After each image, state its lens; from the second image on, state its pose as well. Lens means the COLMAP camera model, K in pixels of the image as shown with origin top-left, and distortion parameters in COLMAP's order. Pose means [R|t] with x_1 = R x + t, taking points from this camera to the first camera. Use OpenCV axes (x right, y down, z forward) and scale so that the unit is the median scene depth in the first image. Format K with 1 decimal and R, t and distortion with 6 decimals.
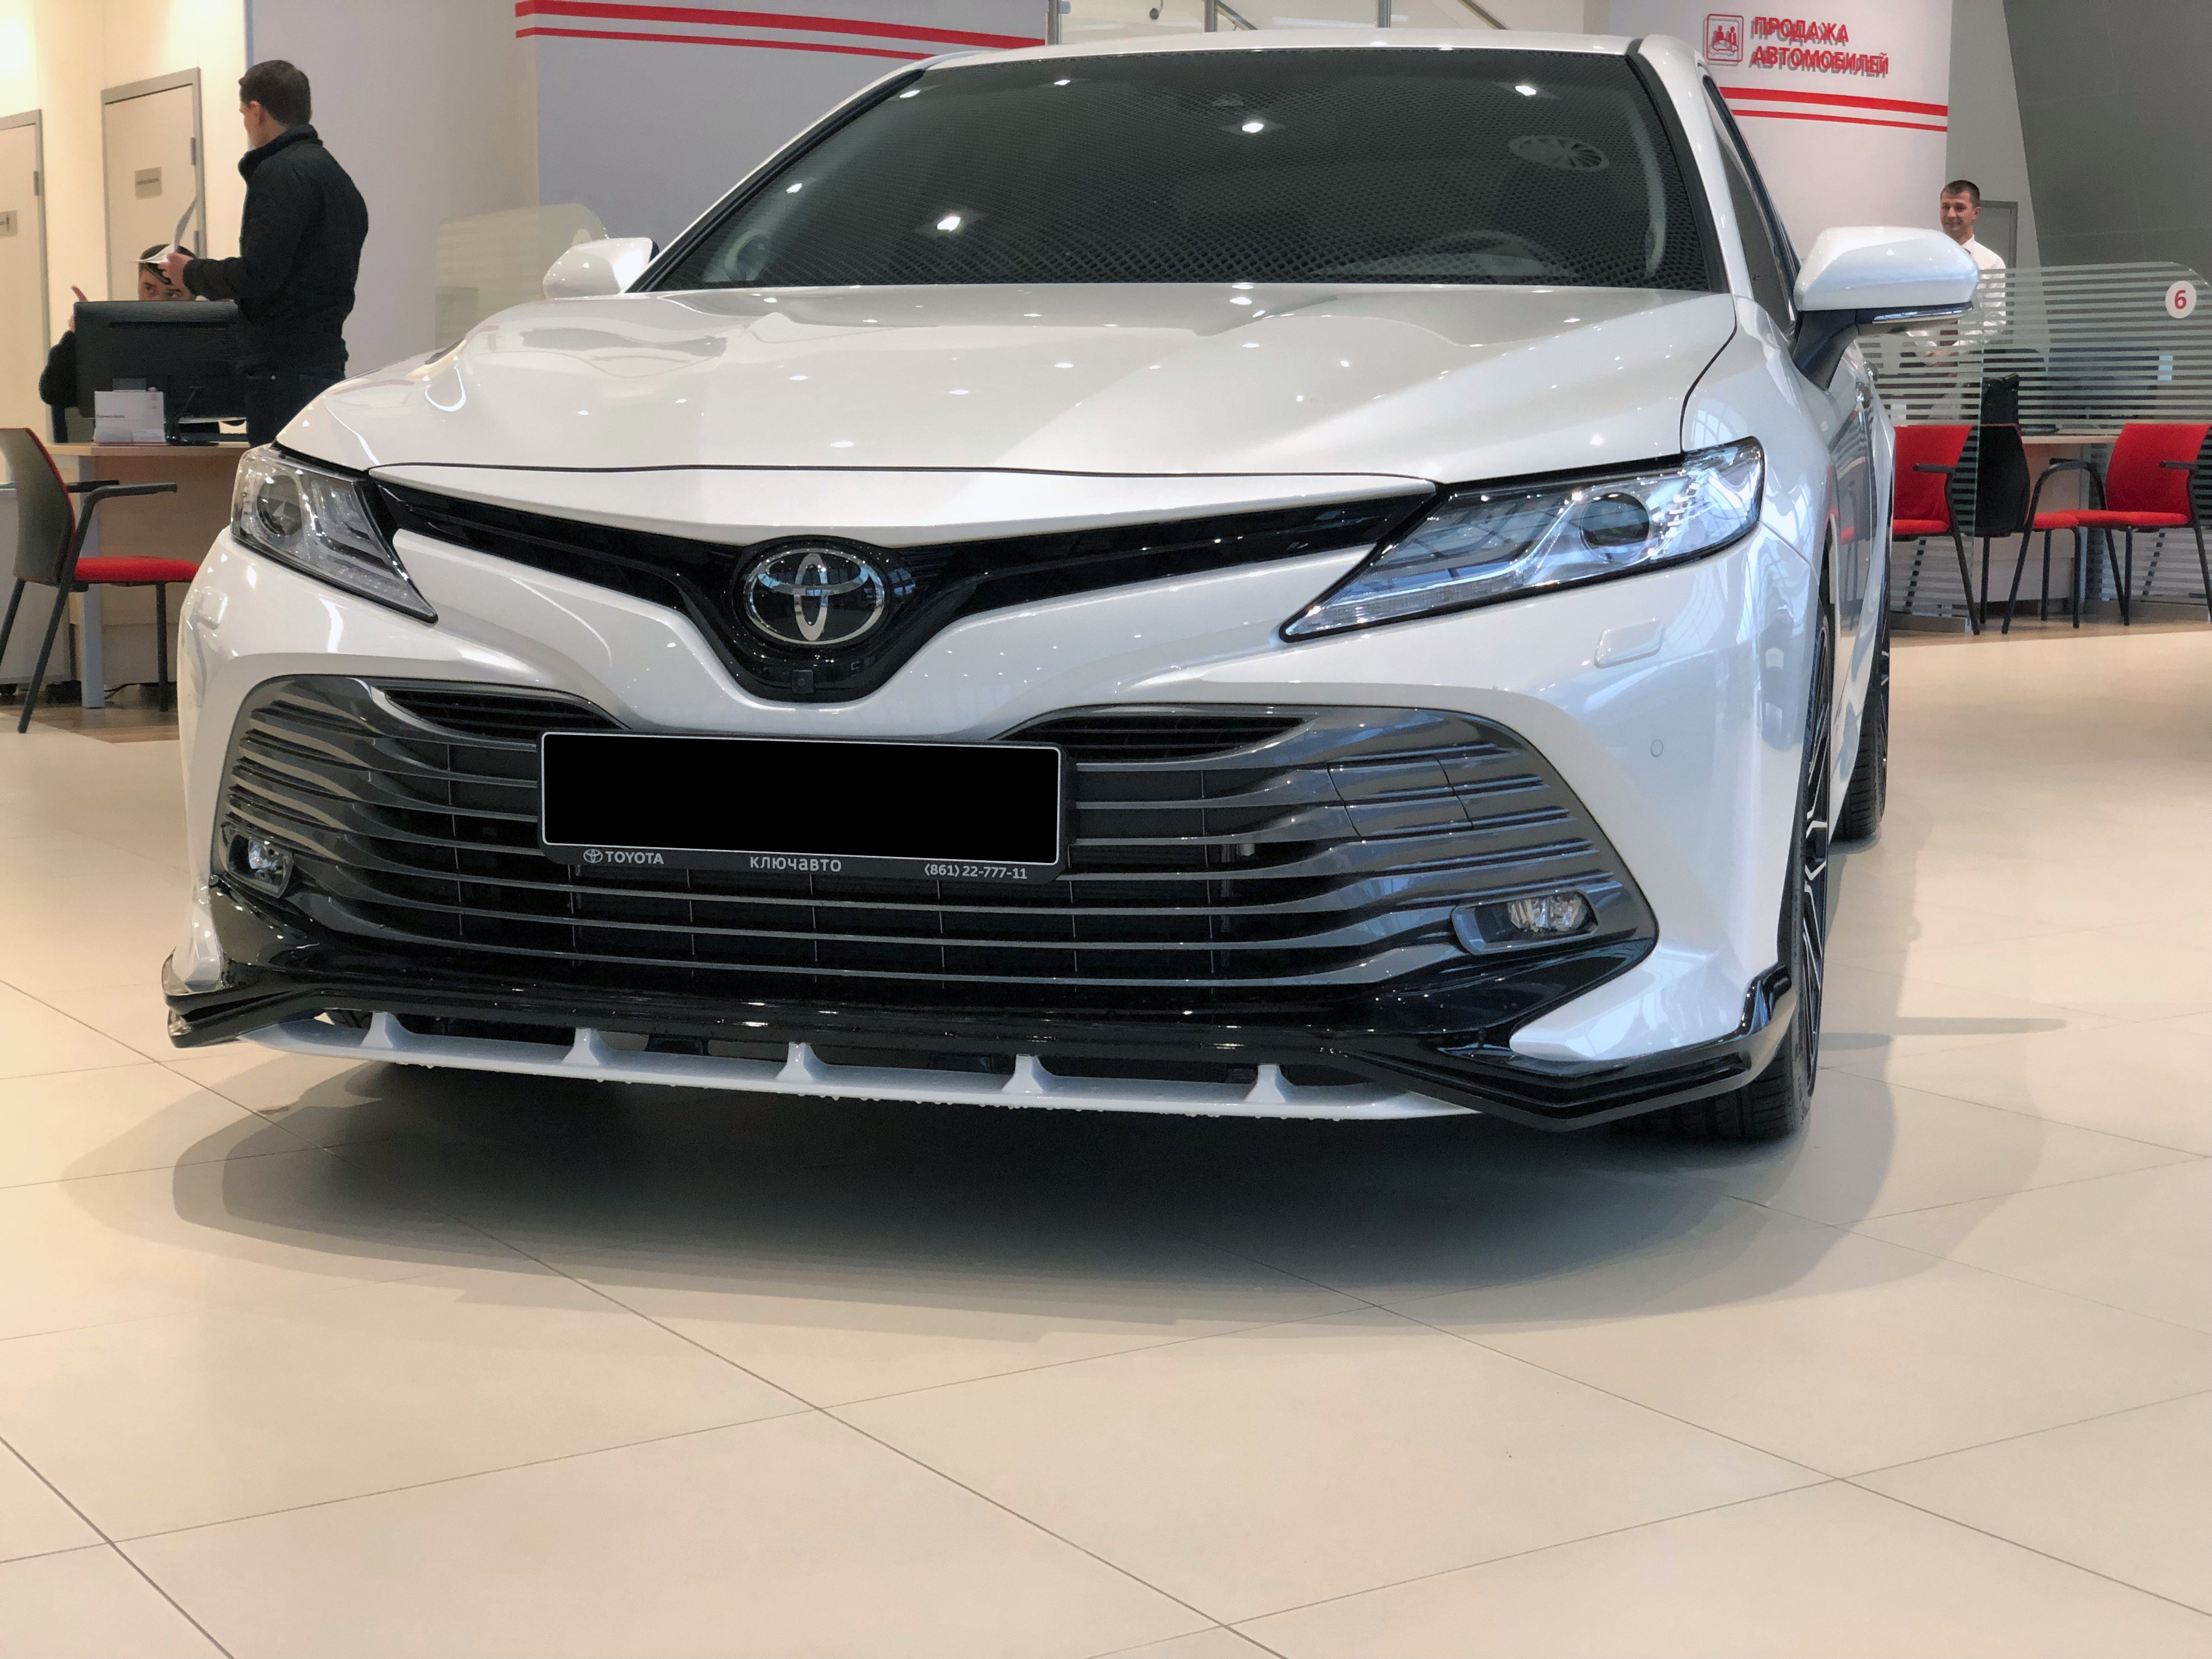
lens RADIAL K [[3323.9, 0, 1110.2], [0, 3323.9, 835.3], [0, 0, 1]] dist [0.018396, 0.000000]
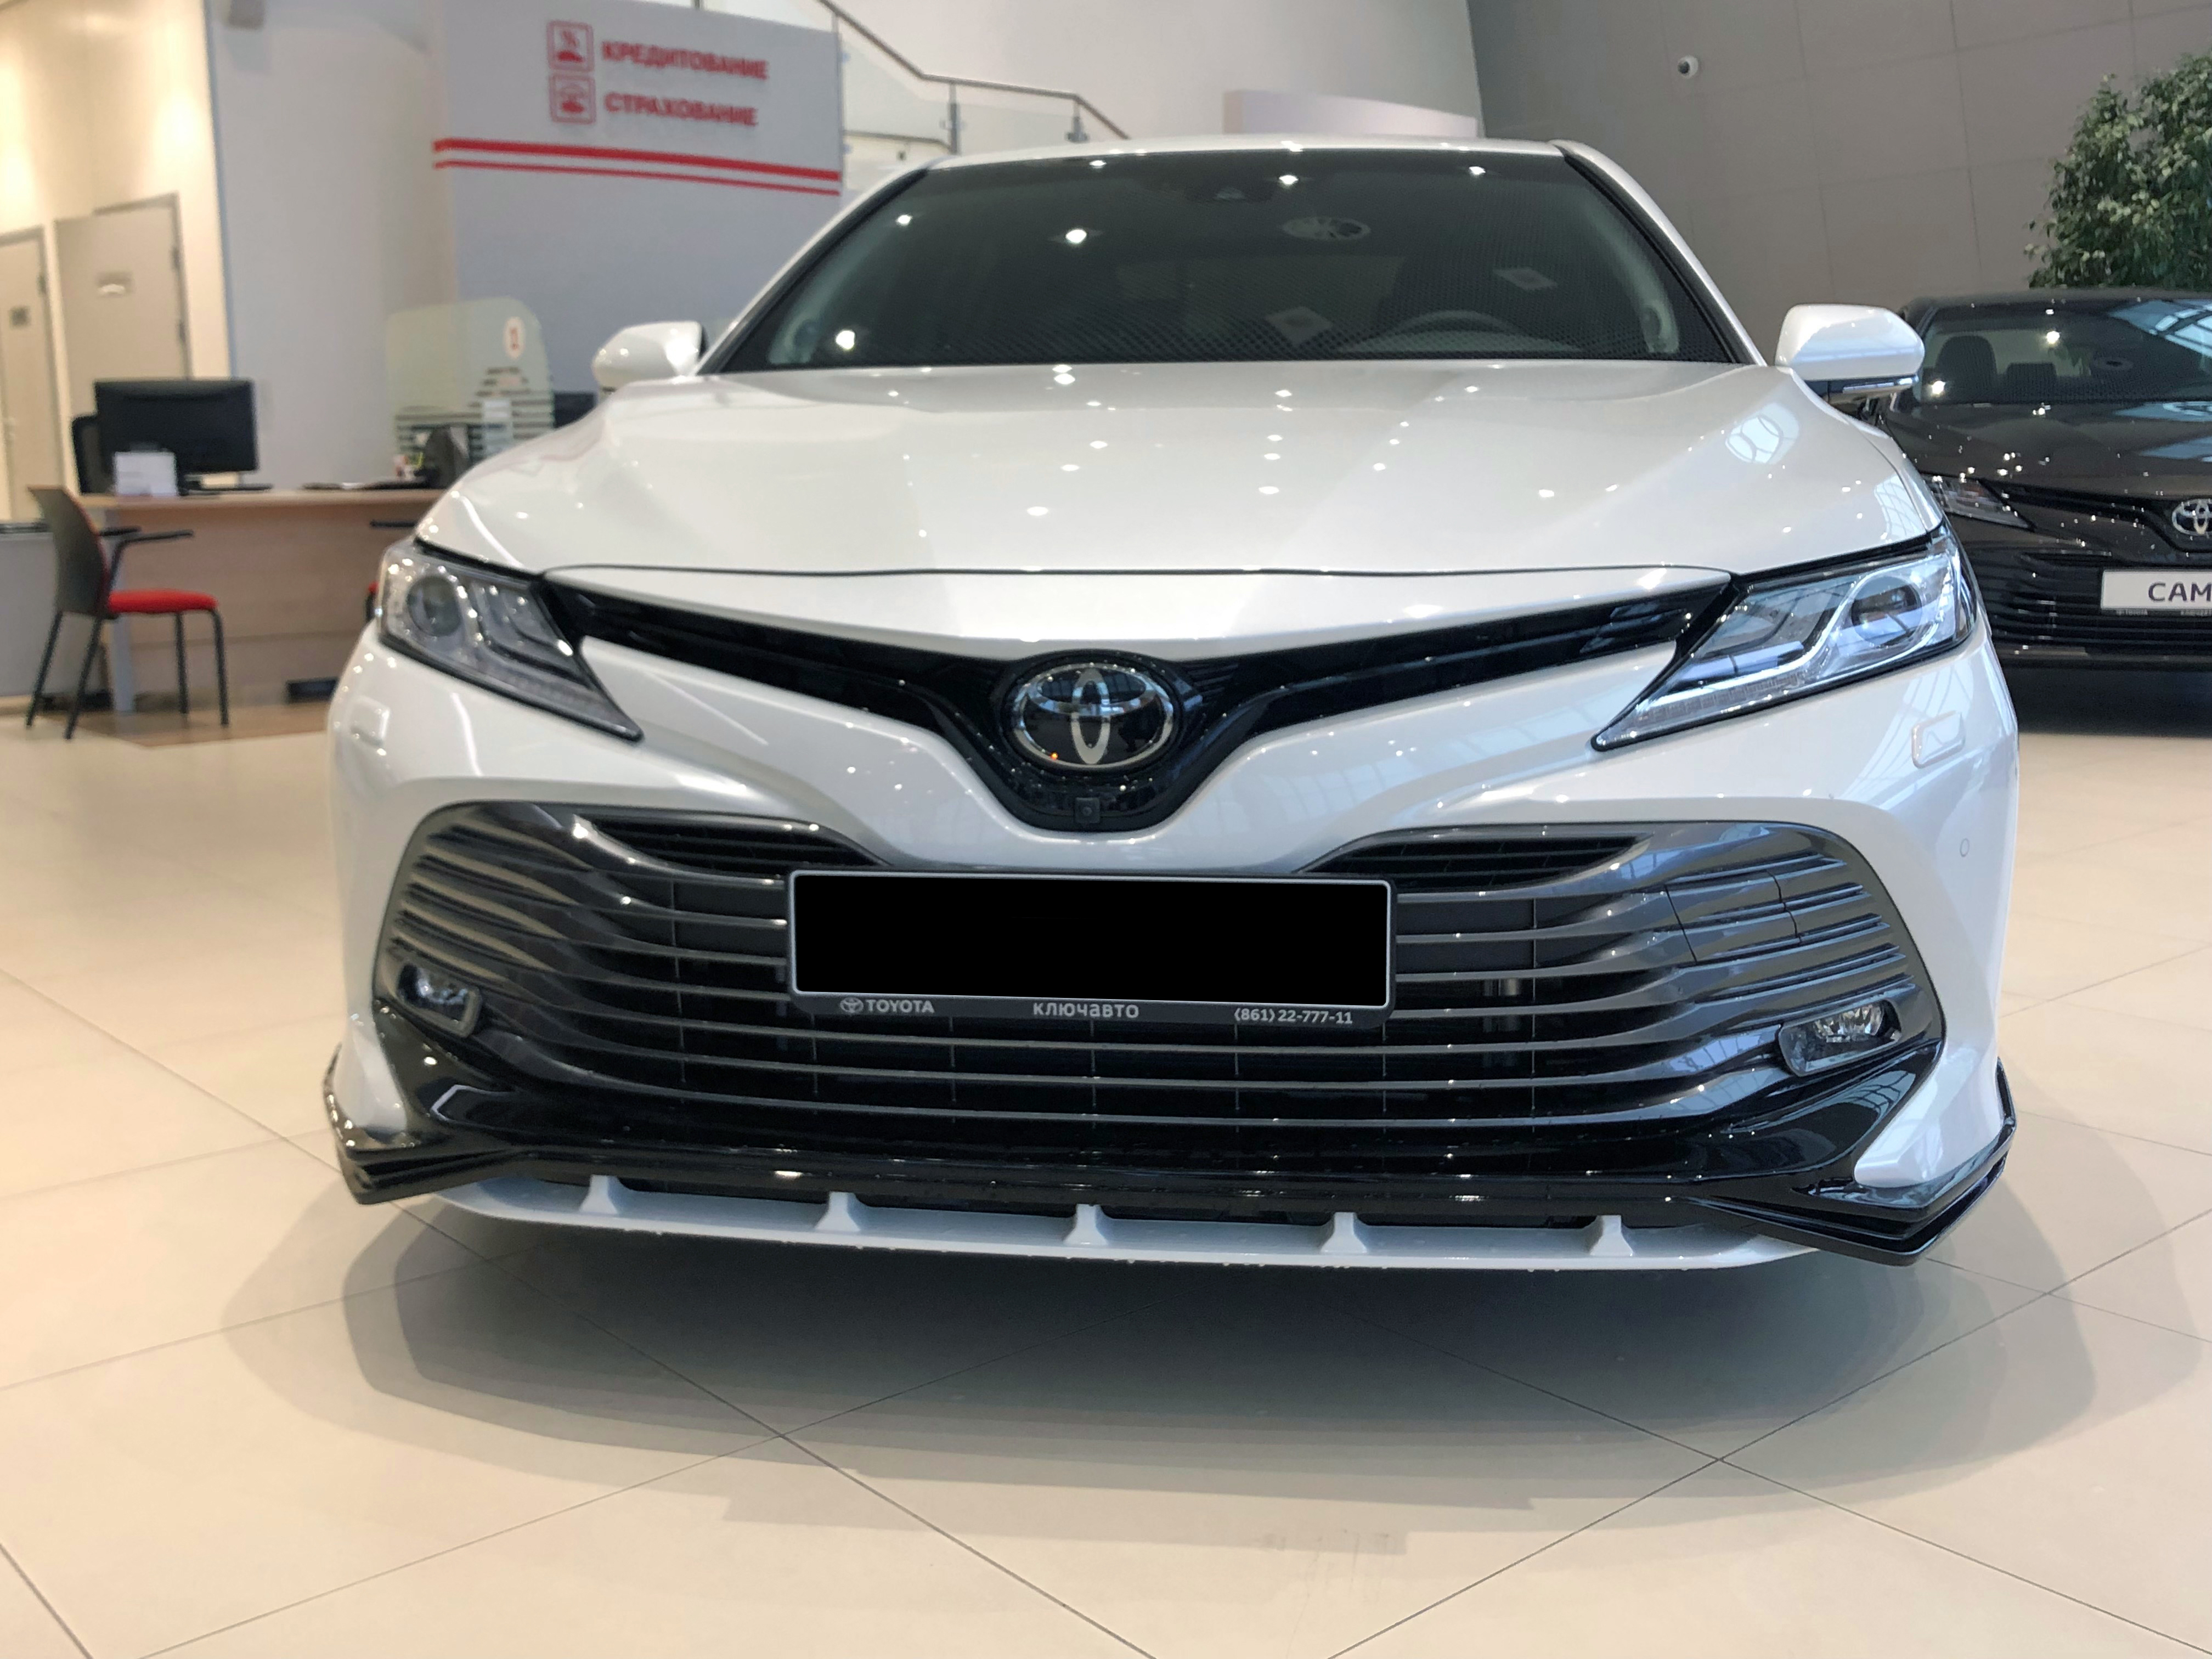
lens RADIAL K [[2246.2, 0, 1089.4], [0, 2246.2, 783.1], [0, 0, 1]] dist [0.028844, 0.000000]
pose [[0.991884, -0.031111, 0.123282, -0.162053], [0.028159, 0.999275, 0.025614, -0.067234], [-0.123990, -0.021935, 0.992041, 0.378595]]
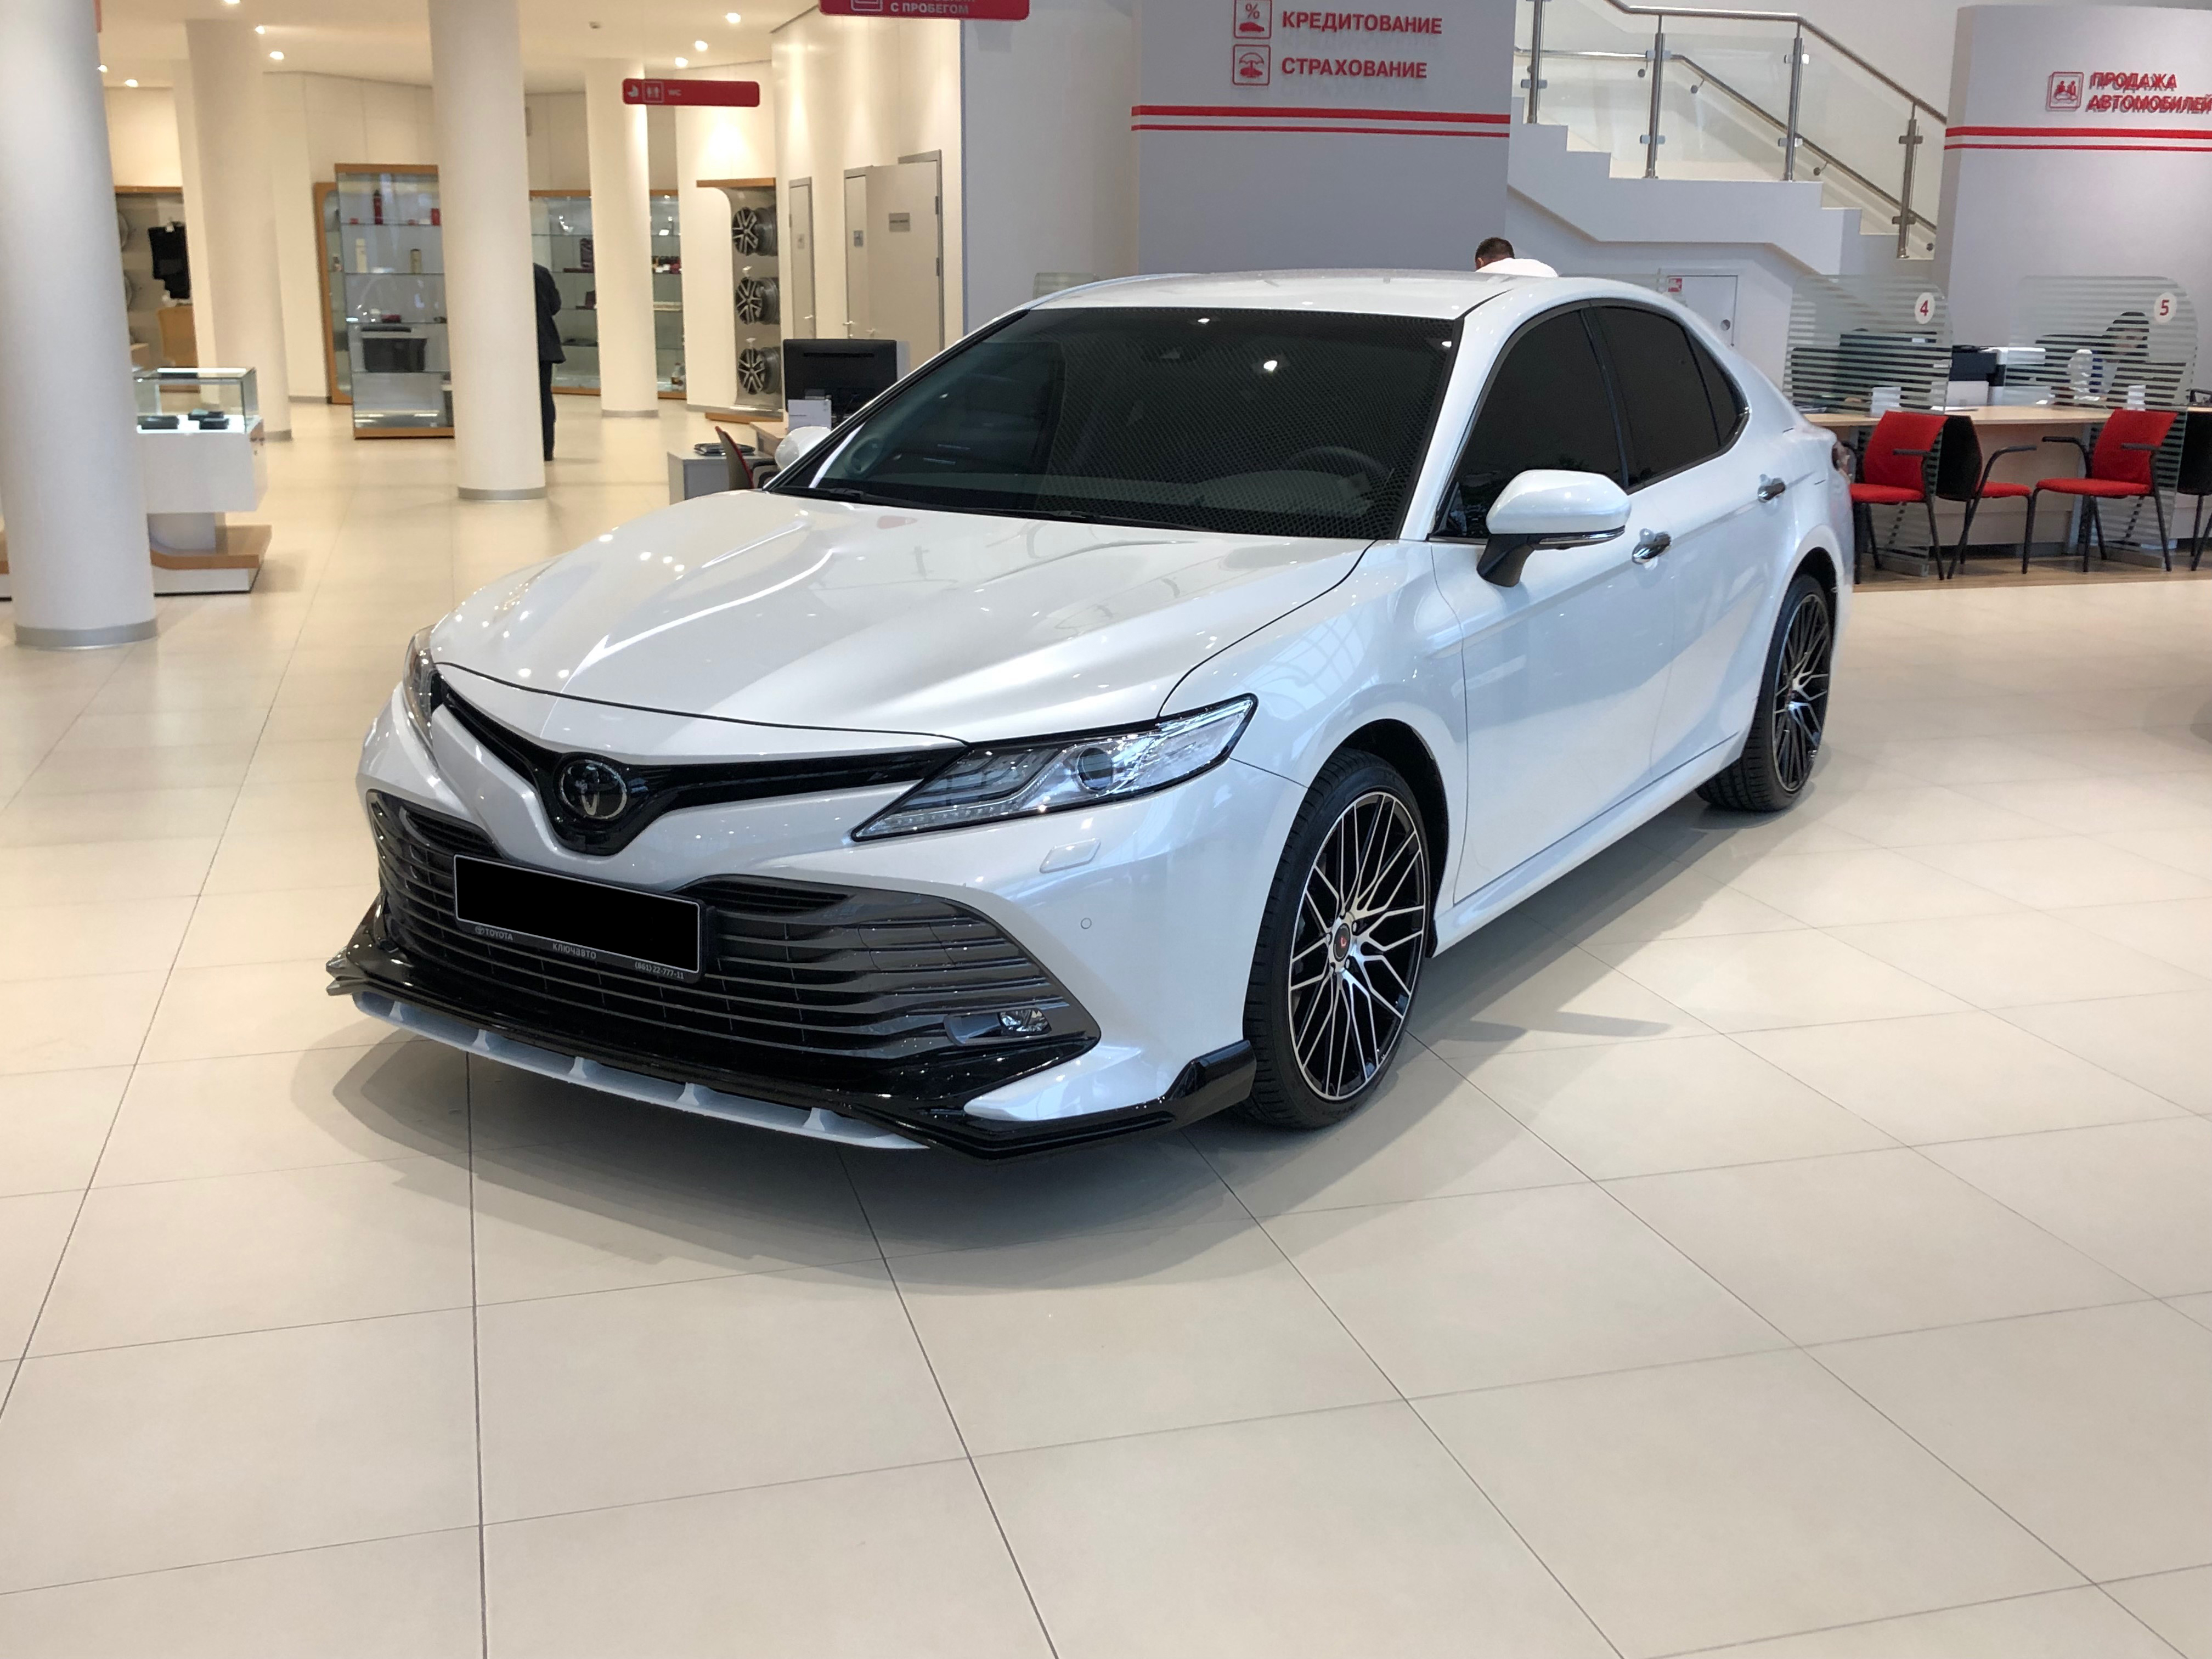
lens RADIAL K [[2246.2, 0, 1087.7], [0, 2246.2, 800.2], [0, 0, 1]] dist [0.028844, 0.000000]
pose [[0.954111, 0.074375, -0.290070, 0.454950], [-0.044066, 0.992992, 0.109661, -0.193896], [0.296193, -0.091846, 0.950702, 0.013924]]
